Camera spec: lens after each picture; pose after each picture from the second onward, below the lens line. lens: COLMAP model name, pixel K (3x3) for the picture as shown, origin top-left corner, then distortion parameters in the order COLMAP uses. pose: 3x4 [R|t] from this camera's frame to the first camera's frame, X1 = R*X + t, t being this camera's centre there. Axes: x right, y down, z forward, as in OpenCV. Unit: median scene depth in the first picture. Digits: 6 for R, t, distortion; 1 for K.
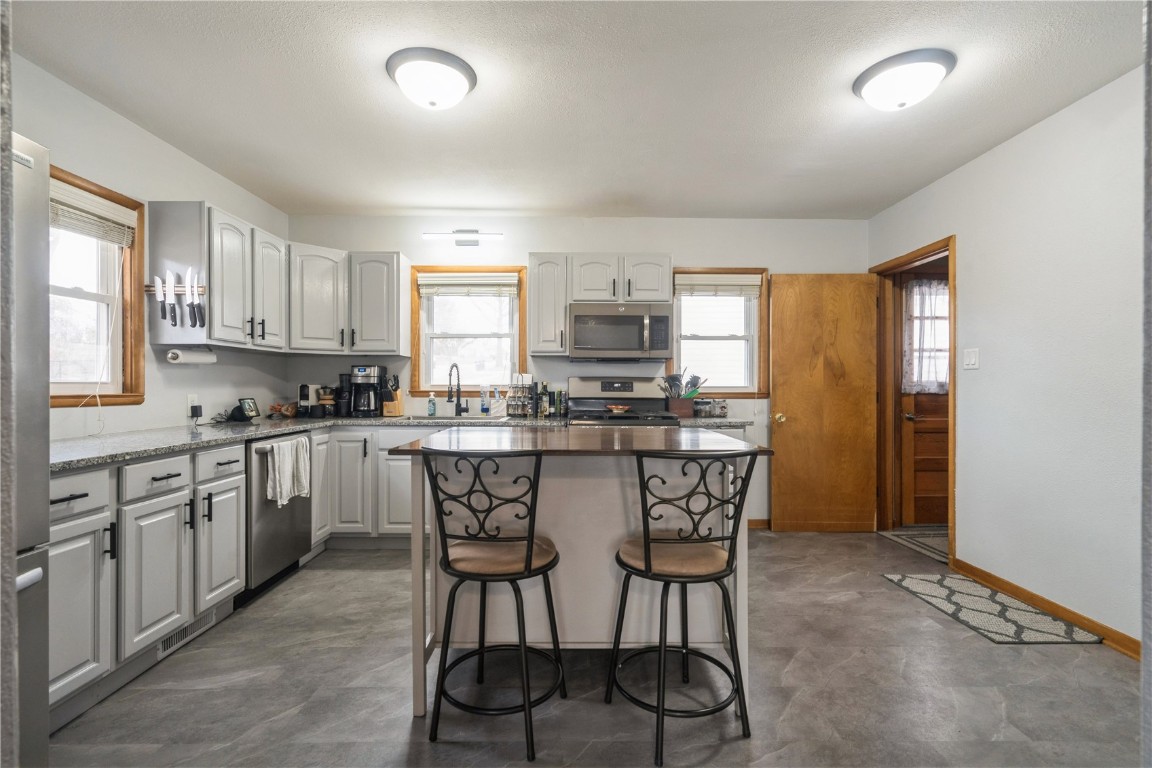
lens RADIAL K [[534.0, 0, 576.8], [0, 534.0, 385.7], [0, 0, 1]] dist [-0.000291, 0.002879]
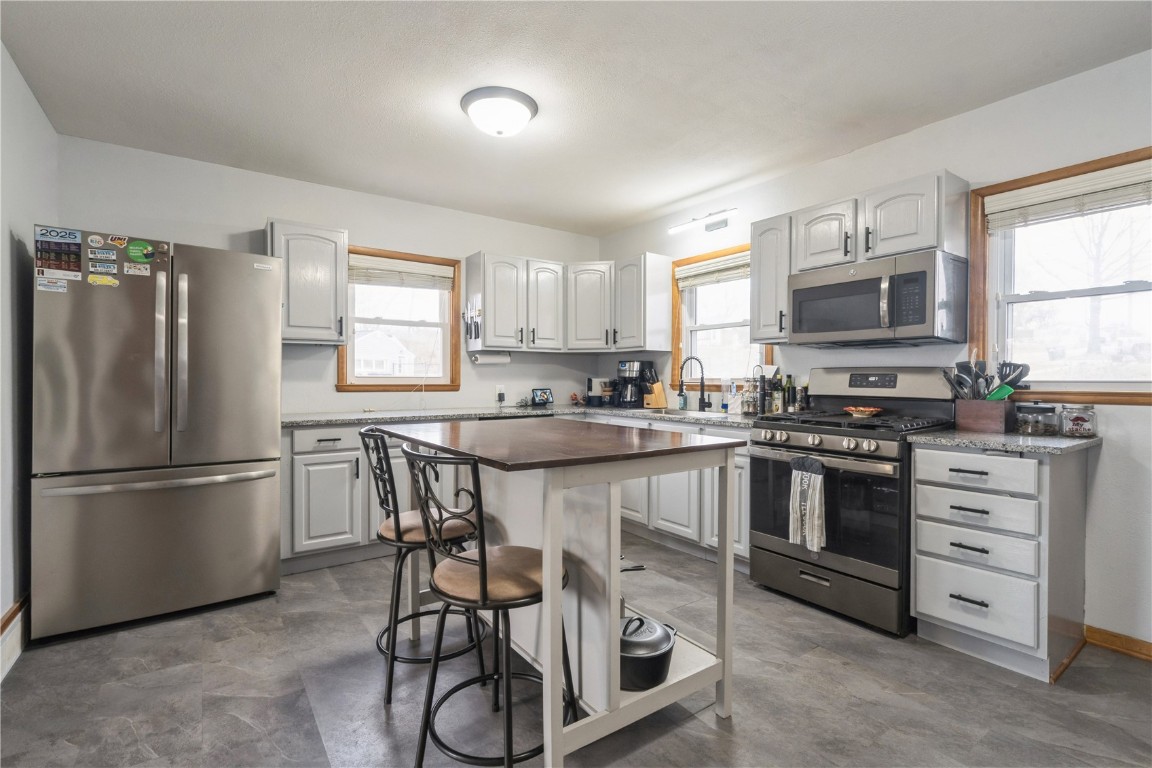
lens RADIAL K [[534.0, 0, 574.9], [0, 534.0, 385.7], [0, 0, 1]] dist [-0.000291, 0.002879]
pose [[0.570696, 0.011161, -0.821086, 0.459371], [-0.001337, 0.999919, 0.012663, -0.000253], [0.821160, -0.006129, 0.570664, 0.284819]]
